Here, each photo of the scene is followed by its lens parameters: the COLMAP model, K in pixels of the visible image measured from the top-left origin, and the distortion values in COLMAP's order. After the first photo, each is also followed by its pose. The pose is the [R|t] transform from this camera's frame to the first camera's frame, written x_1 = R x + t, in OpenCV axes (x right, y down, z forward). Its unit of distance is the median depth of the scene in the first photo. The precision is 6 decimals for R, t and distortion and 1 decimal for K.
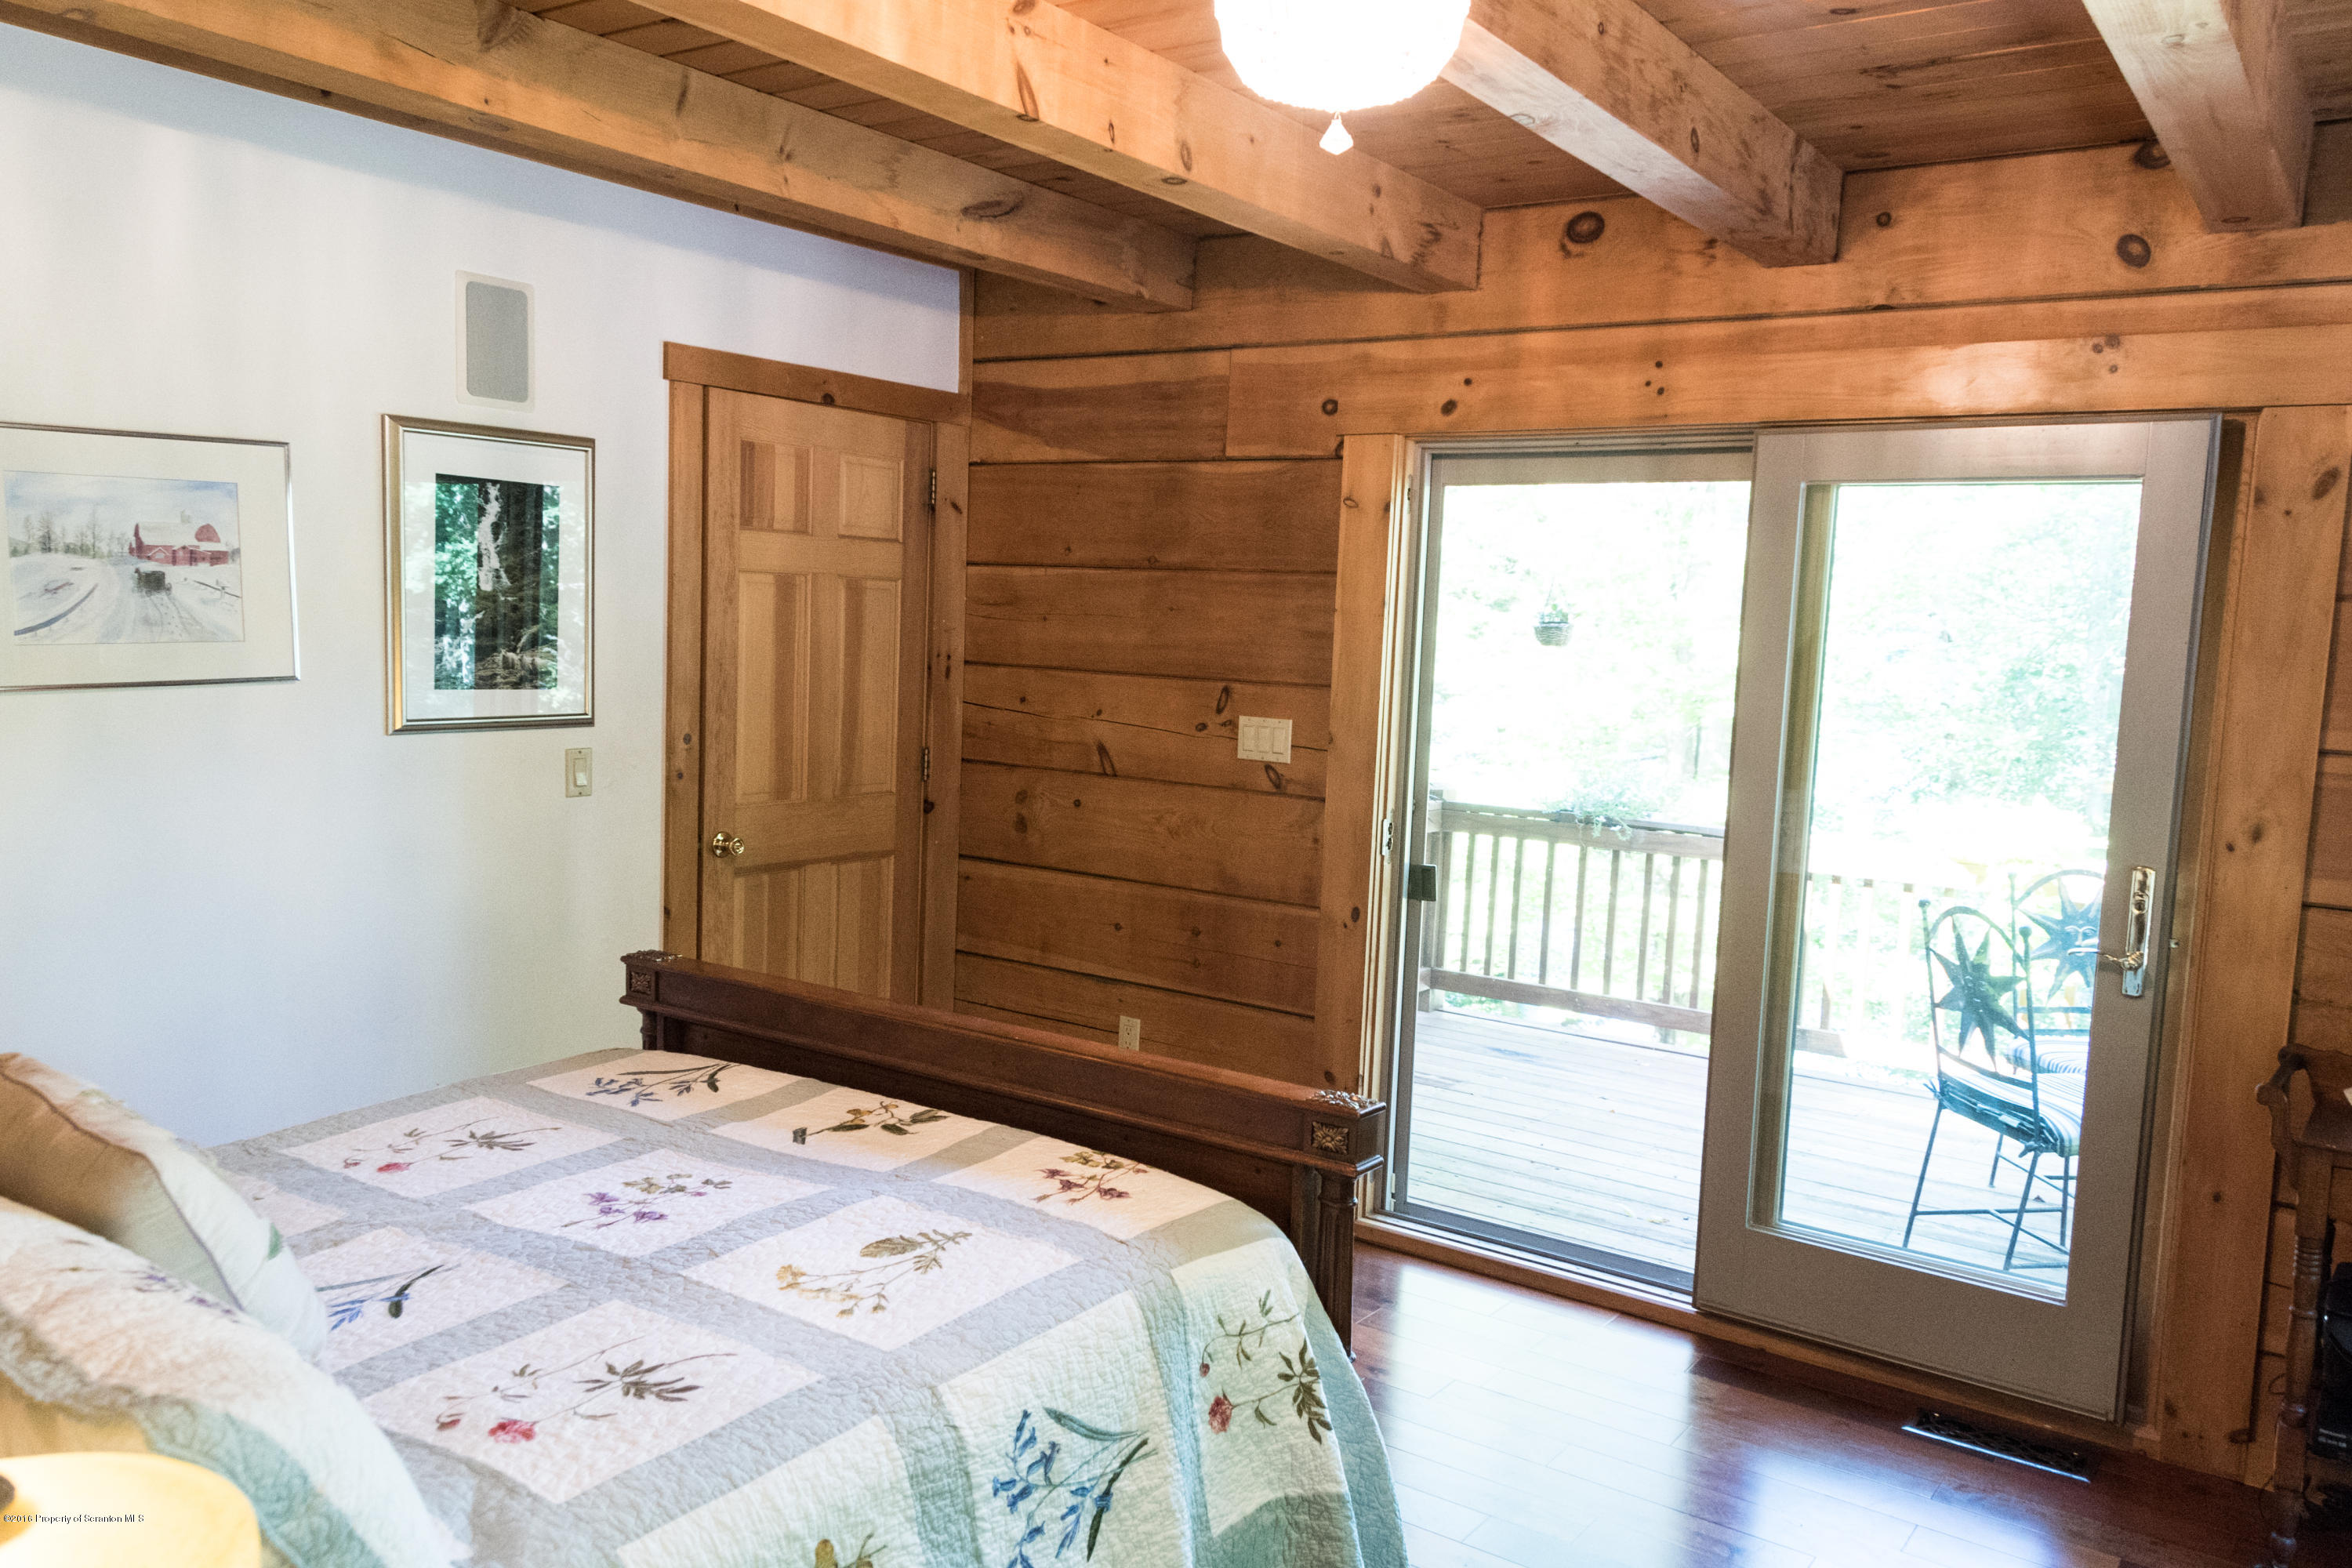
lens RADIAL K [[1784.5, 0, 1176.1], [0, 1784.5, 775.4], [0, 0, 1]] dist [0.008220, 0.002359]
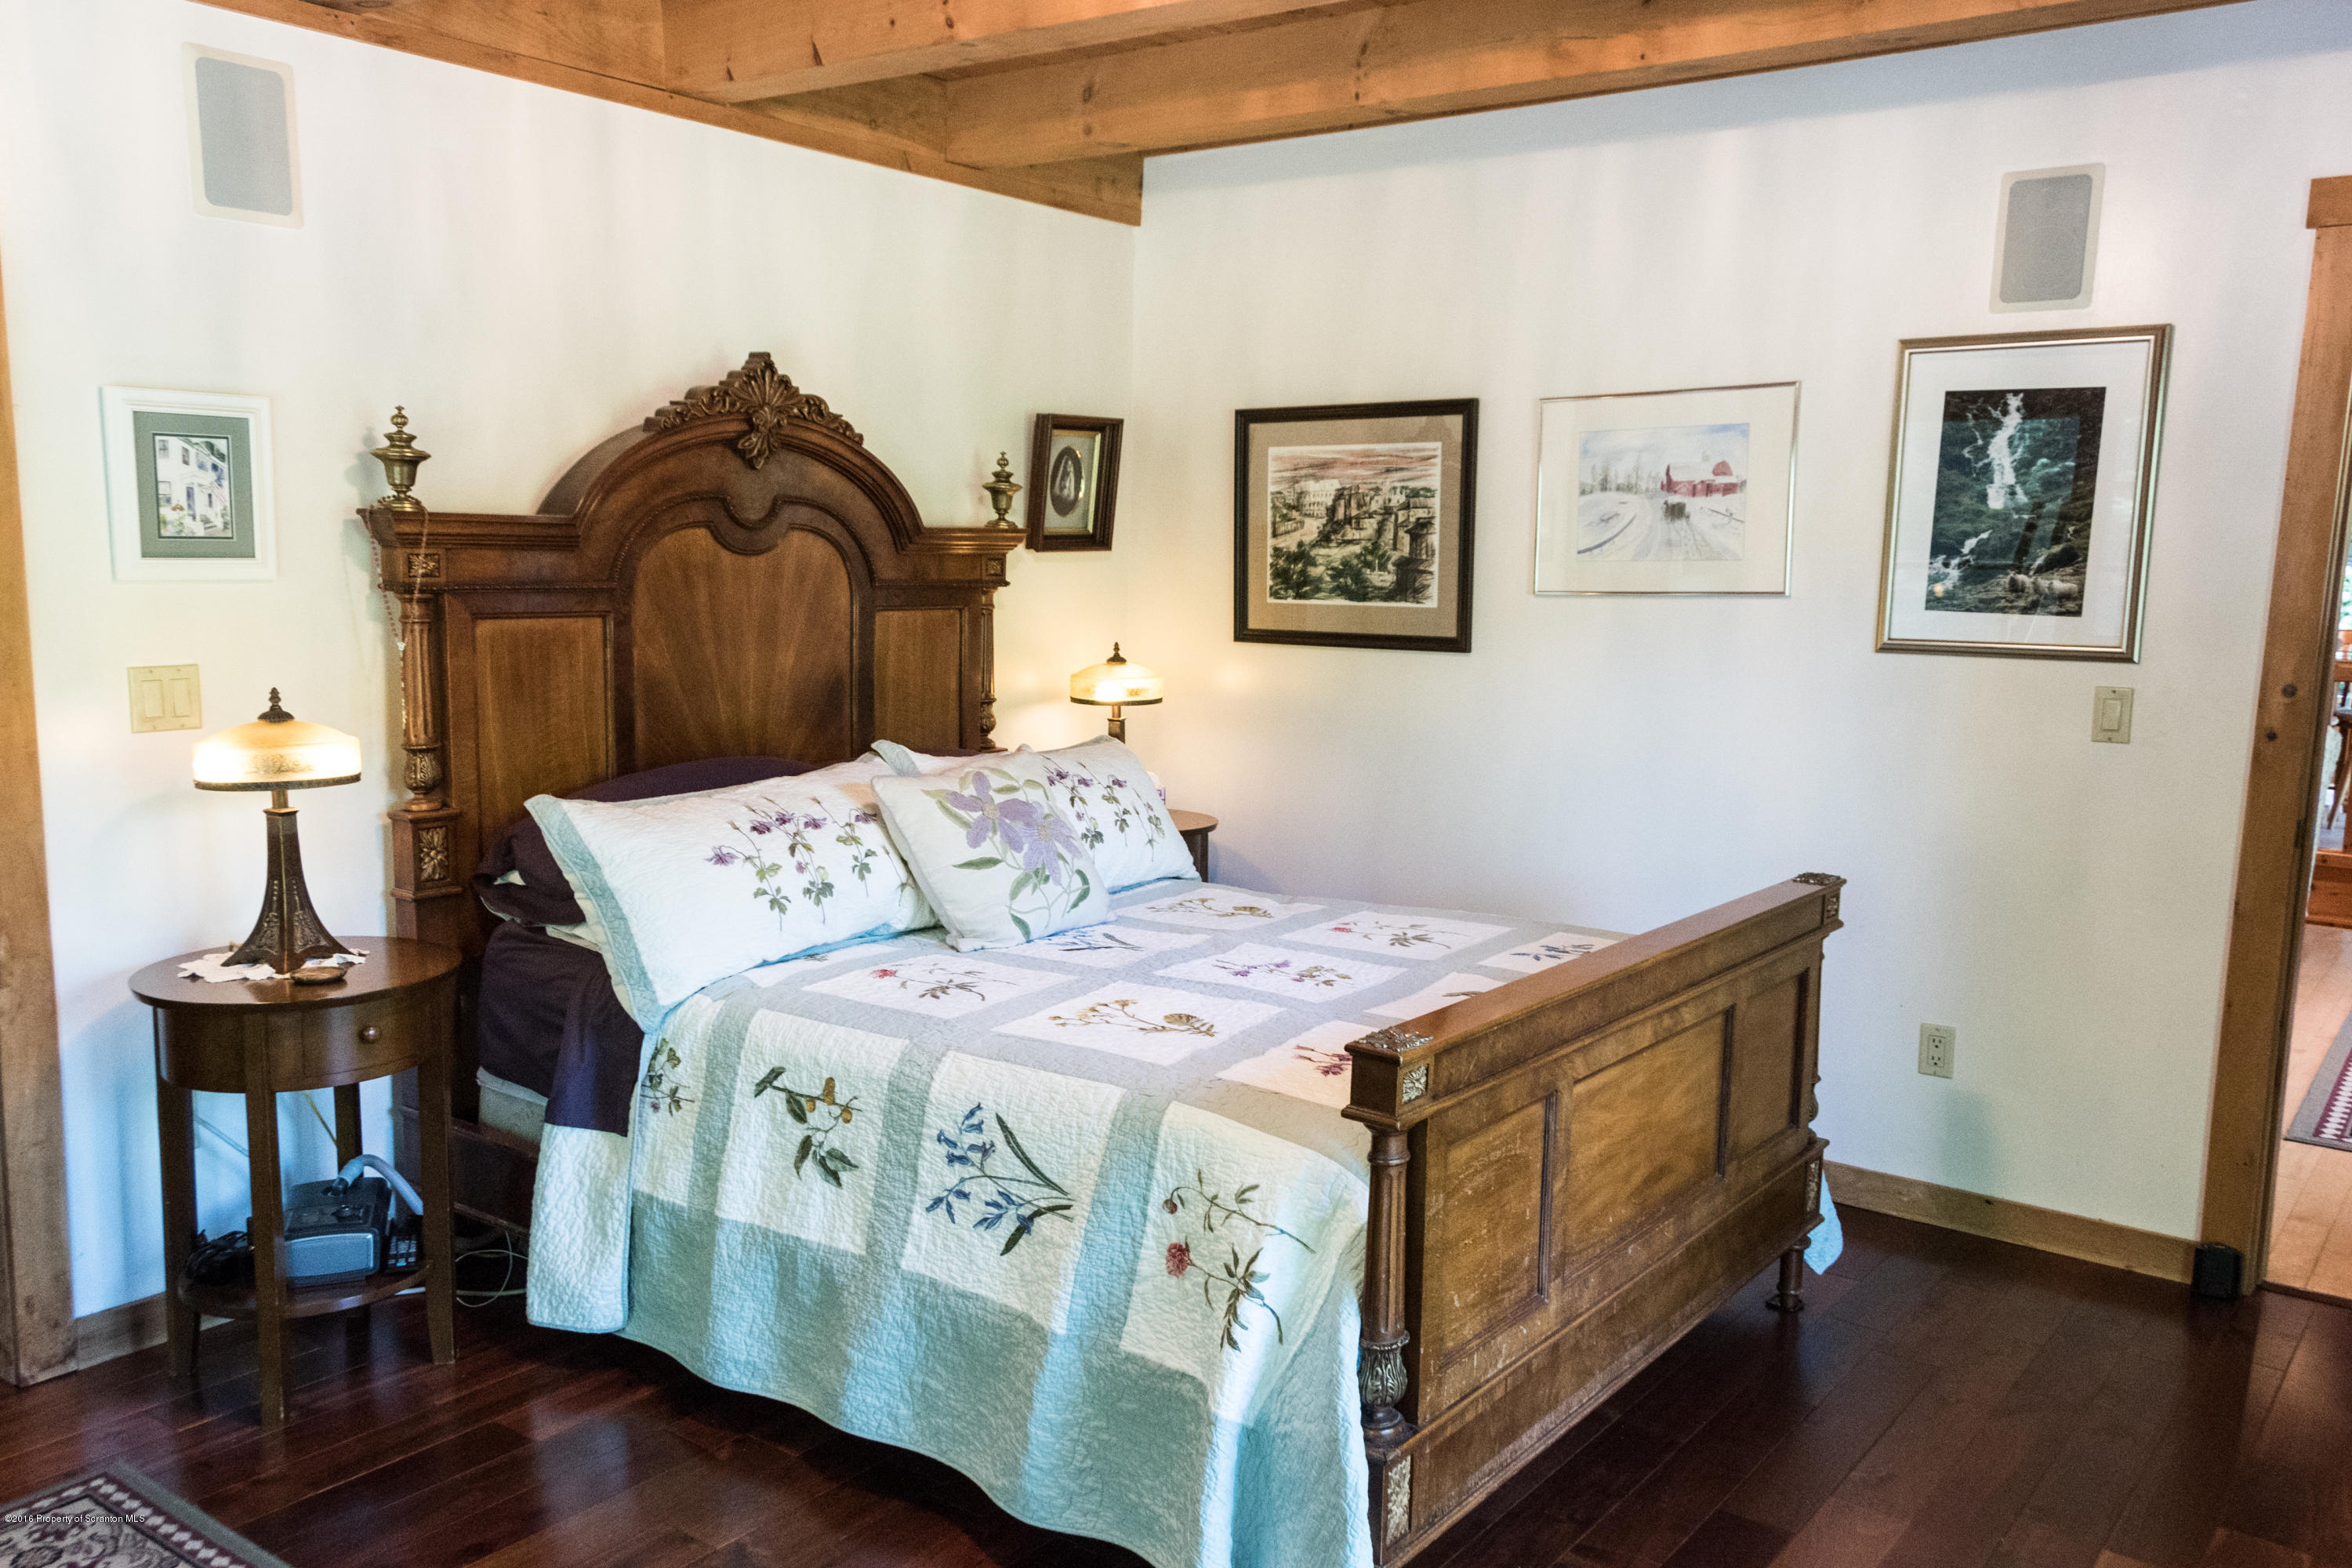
lens RADIAL K [[1869.9, 0, 1178.6], [0, 1869.9, 797.6], [0, 0, 1]] dist [0.042627, 0.002723]
pose [[-0.035979, 0.100107, -0.994326, 0.776546], [-0.109684, 0.988564, 0.103495, -0.008915], [0.993315, 0.112785, -0.024588, 0.732628]]
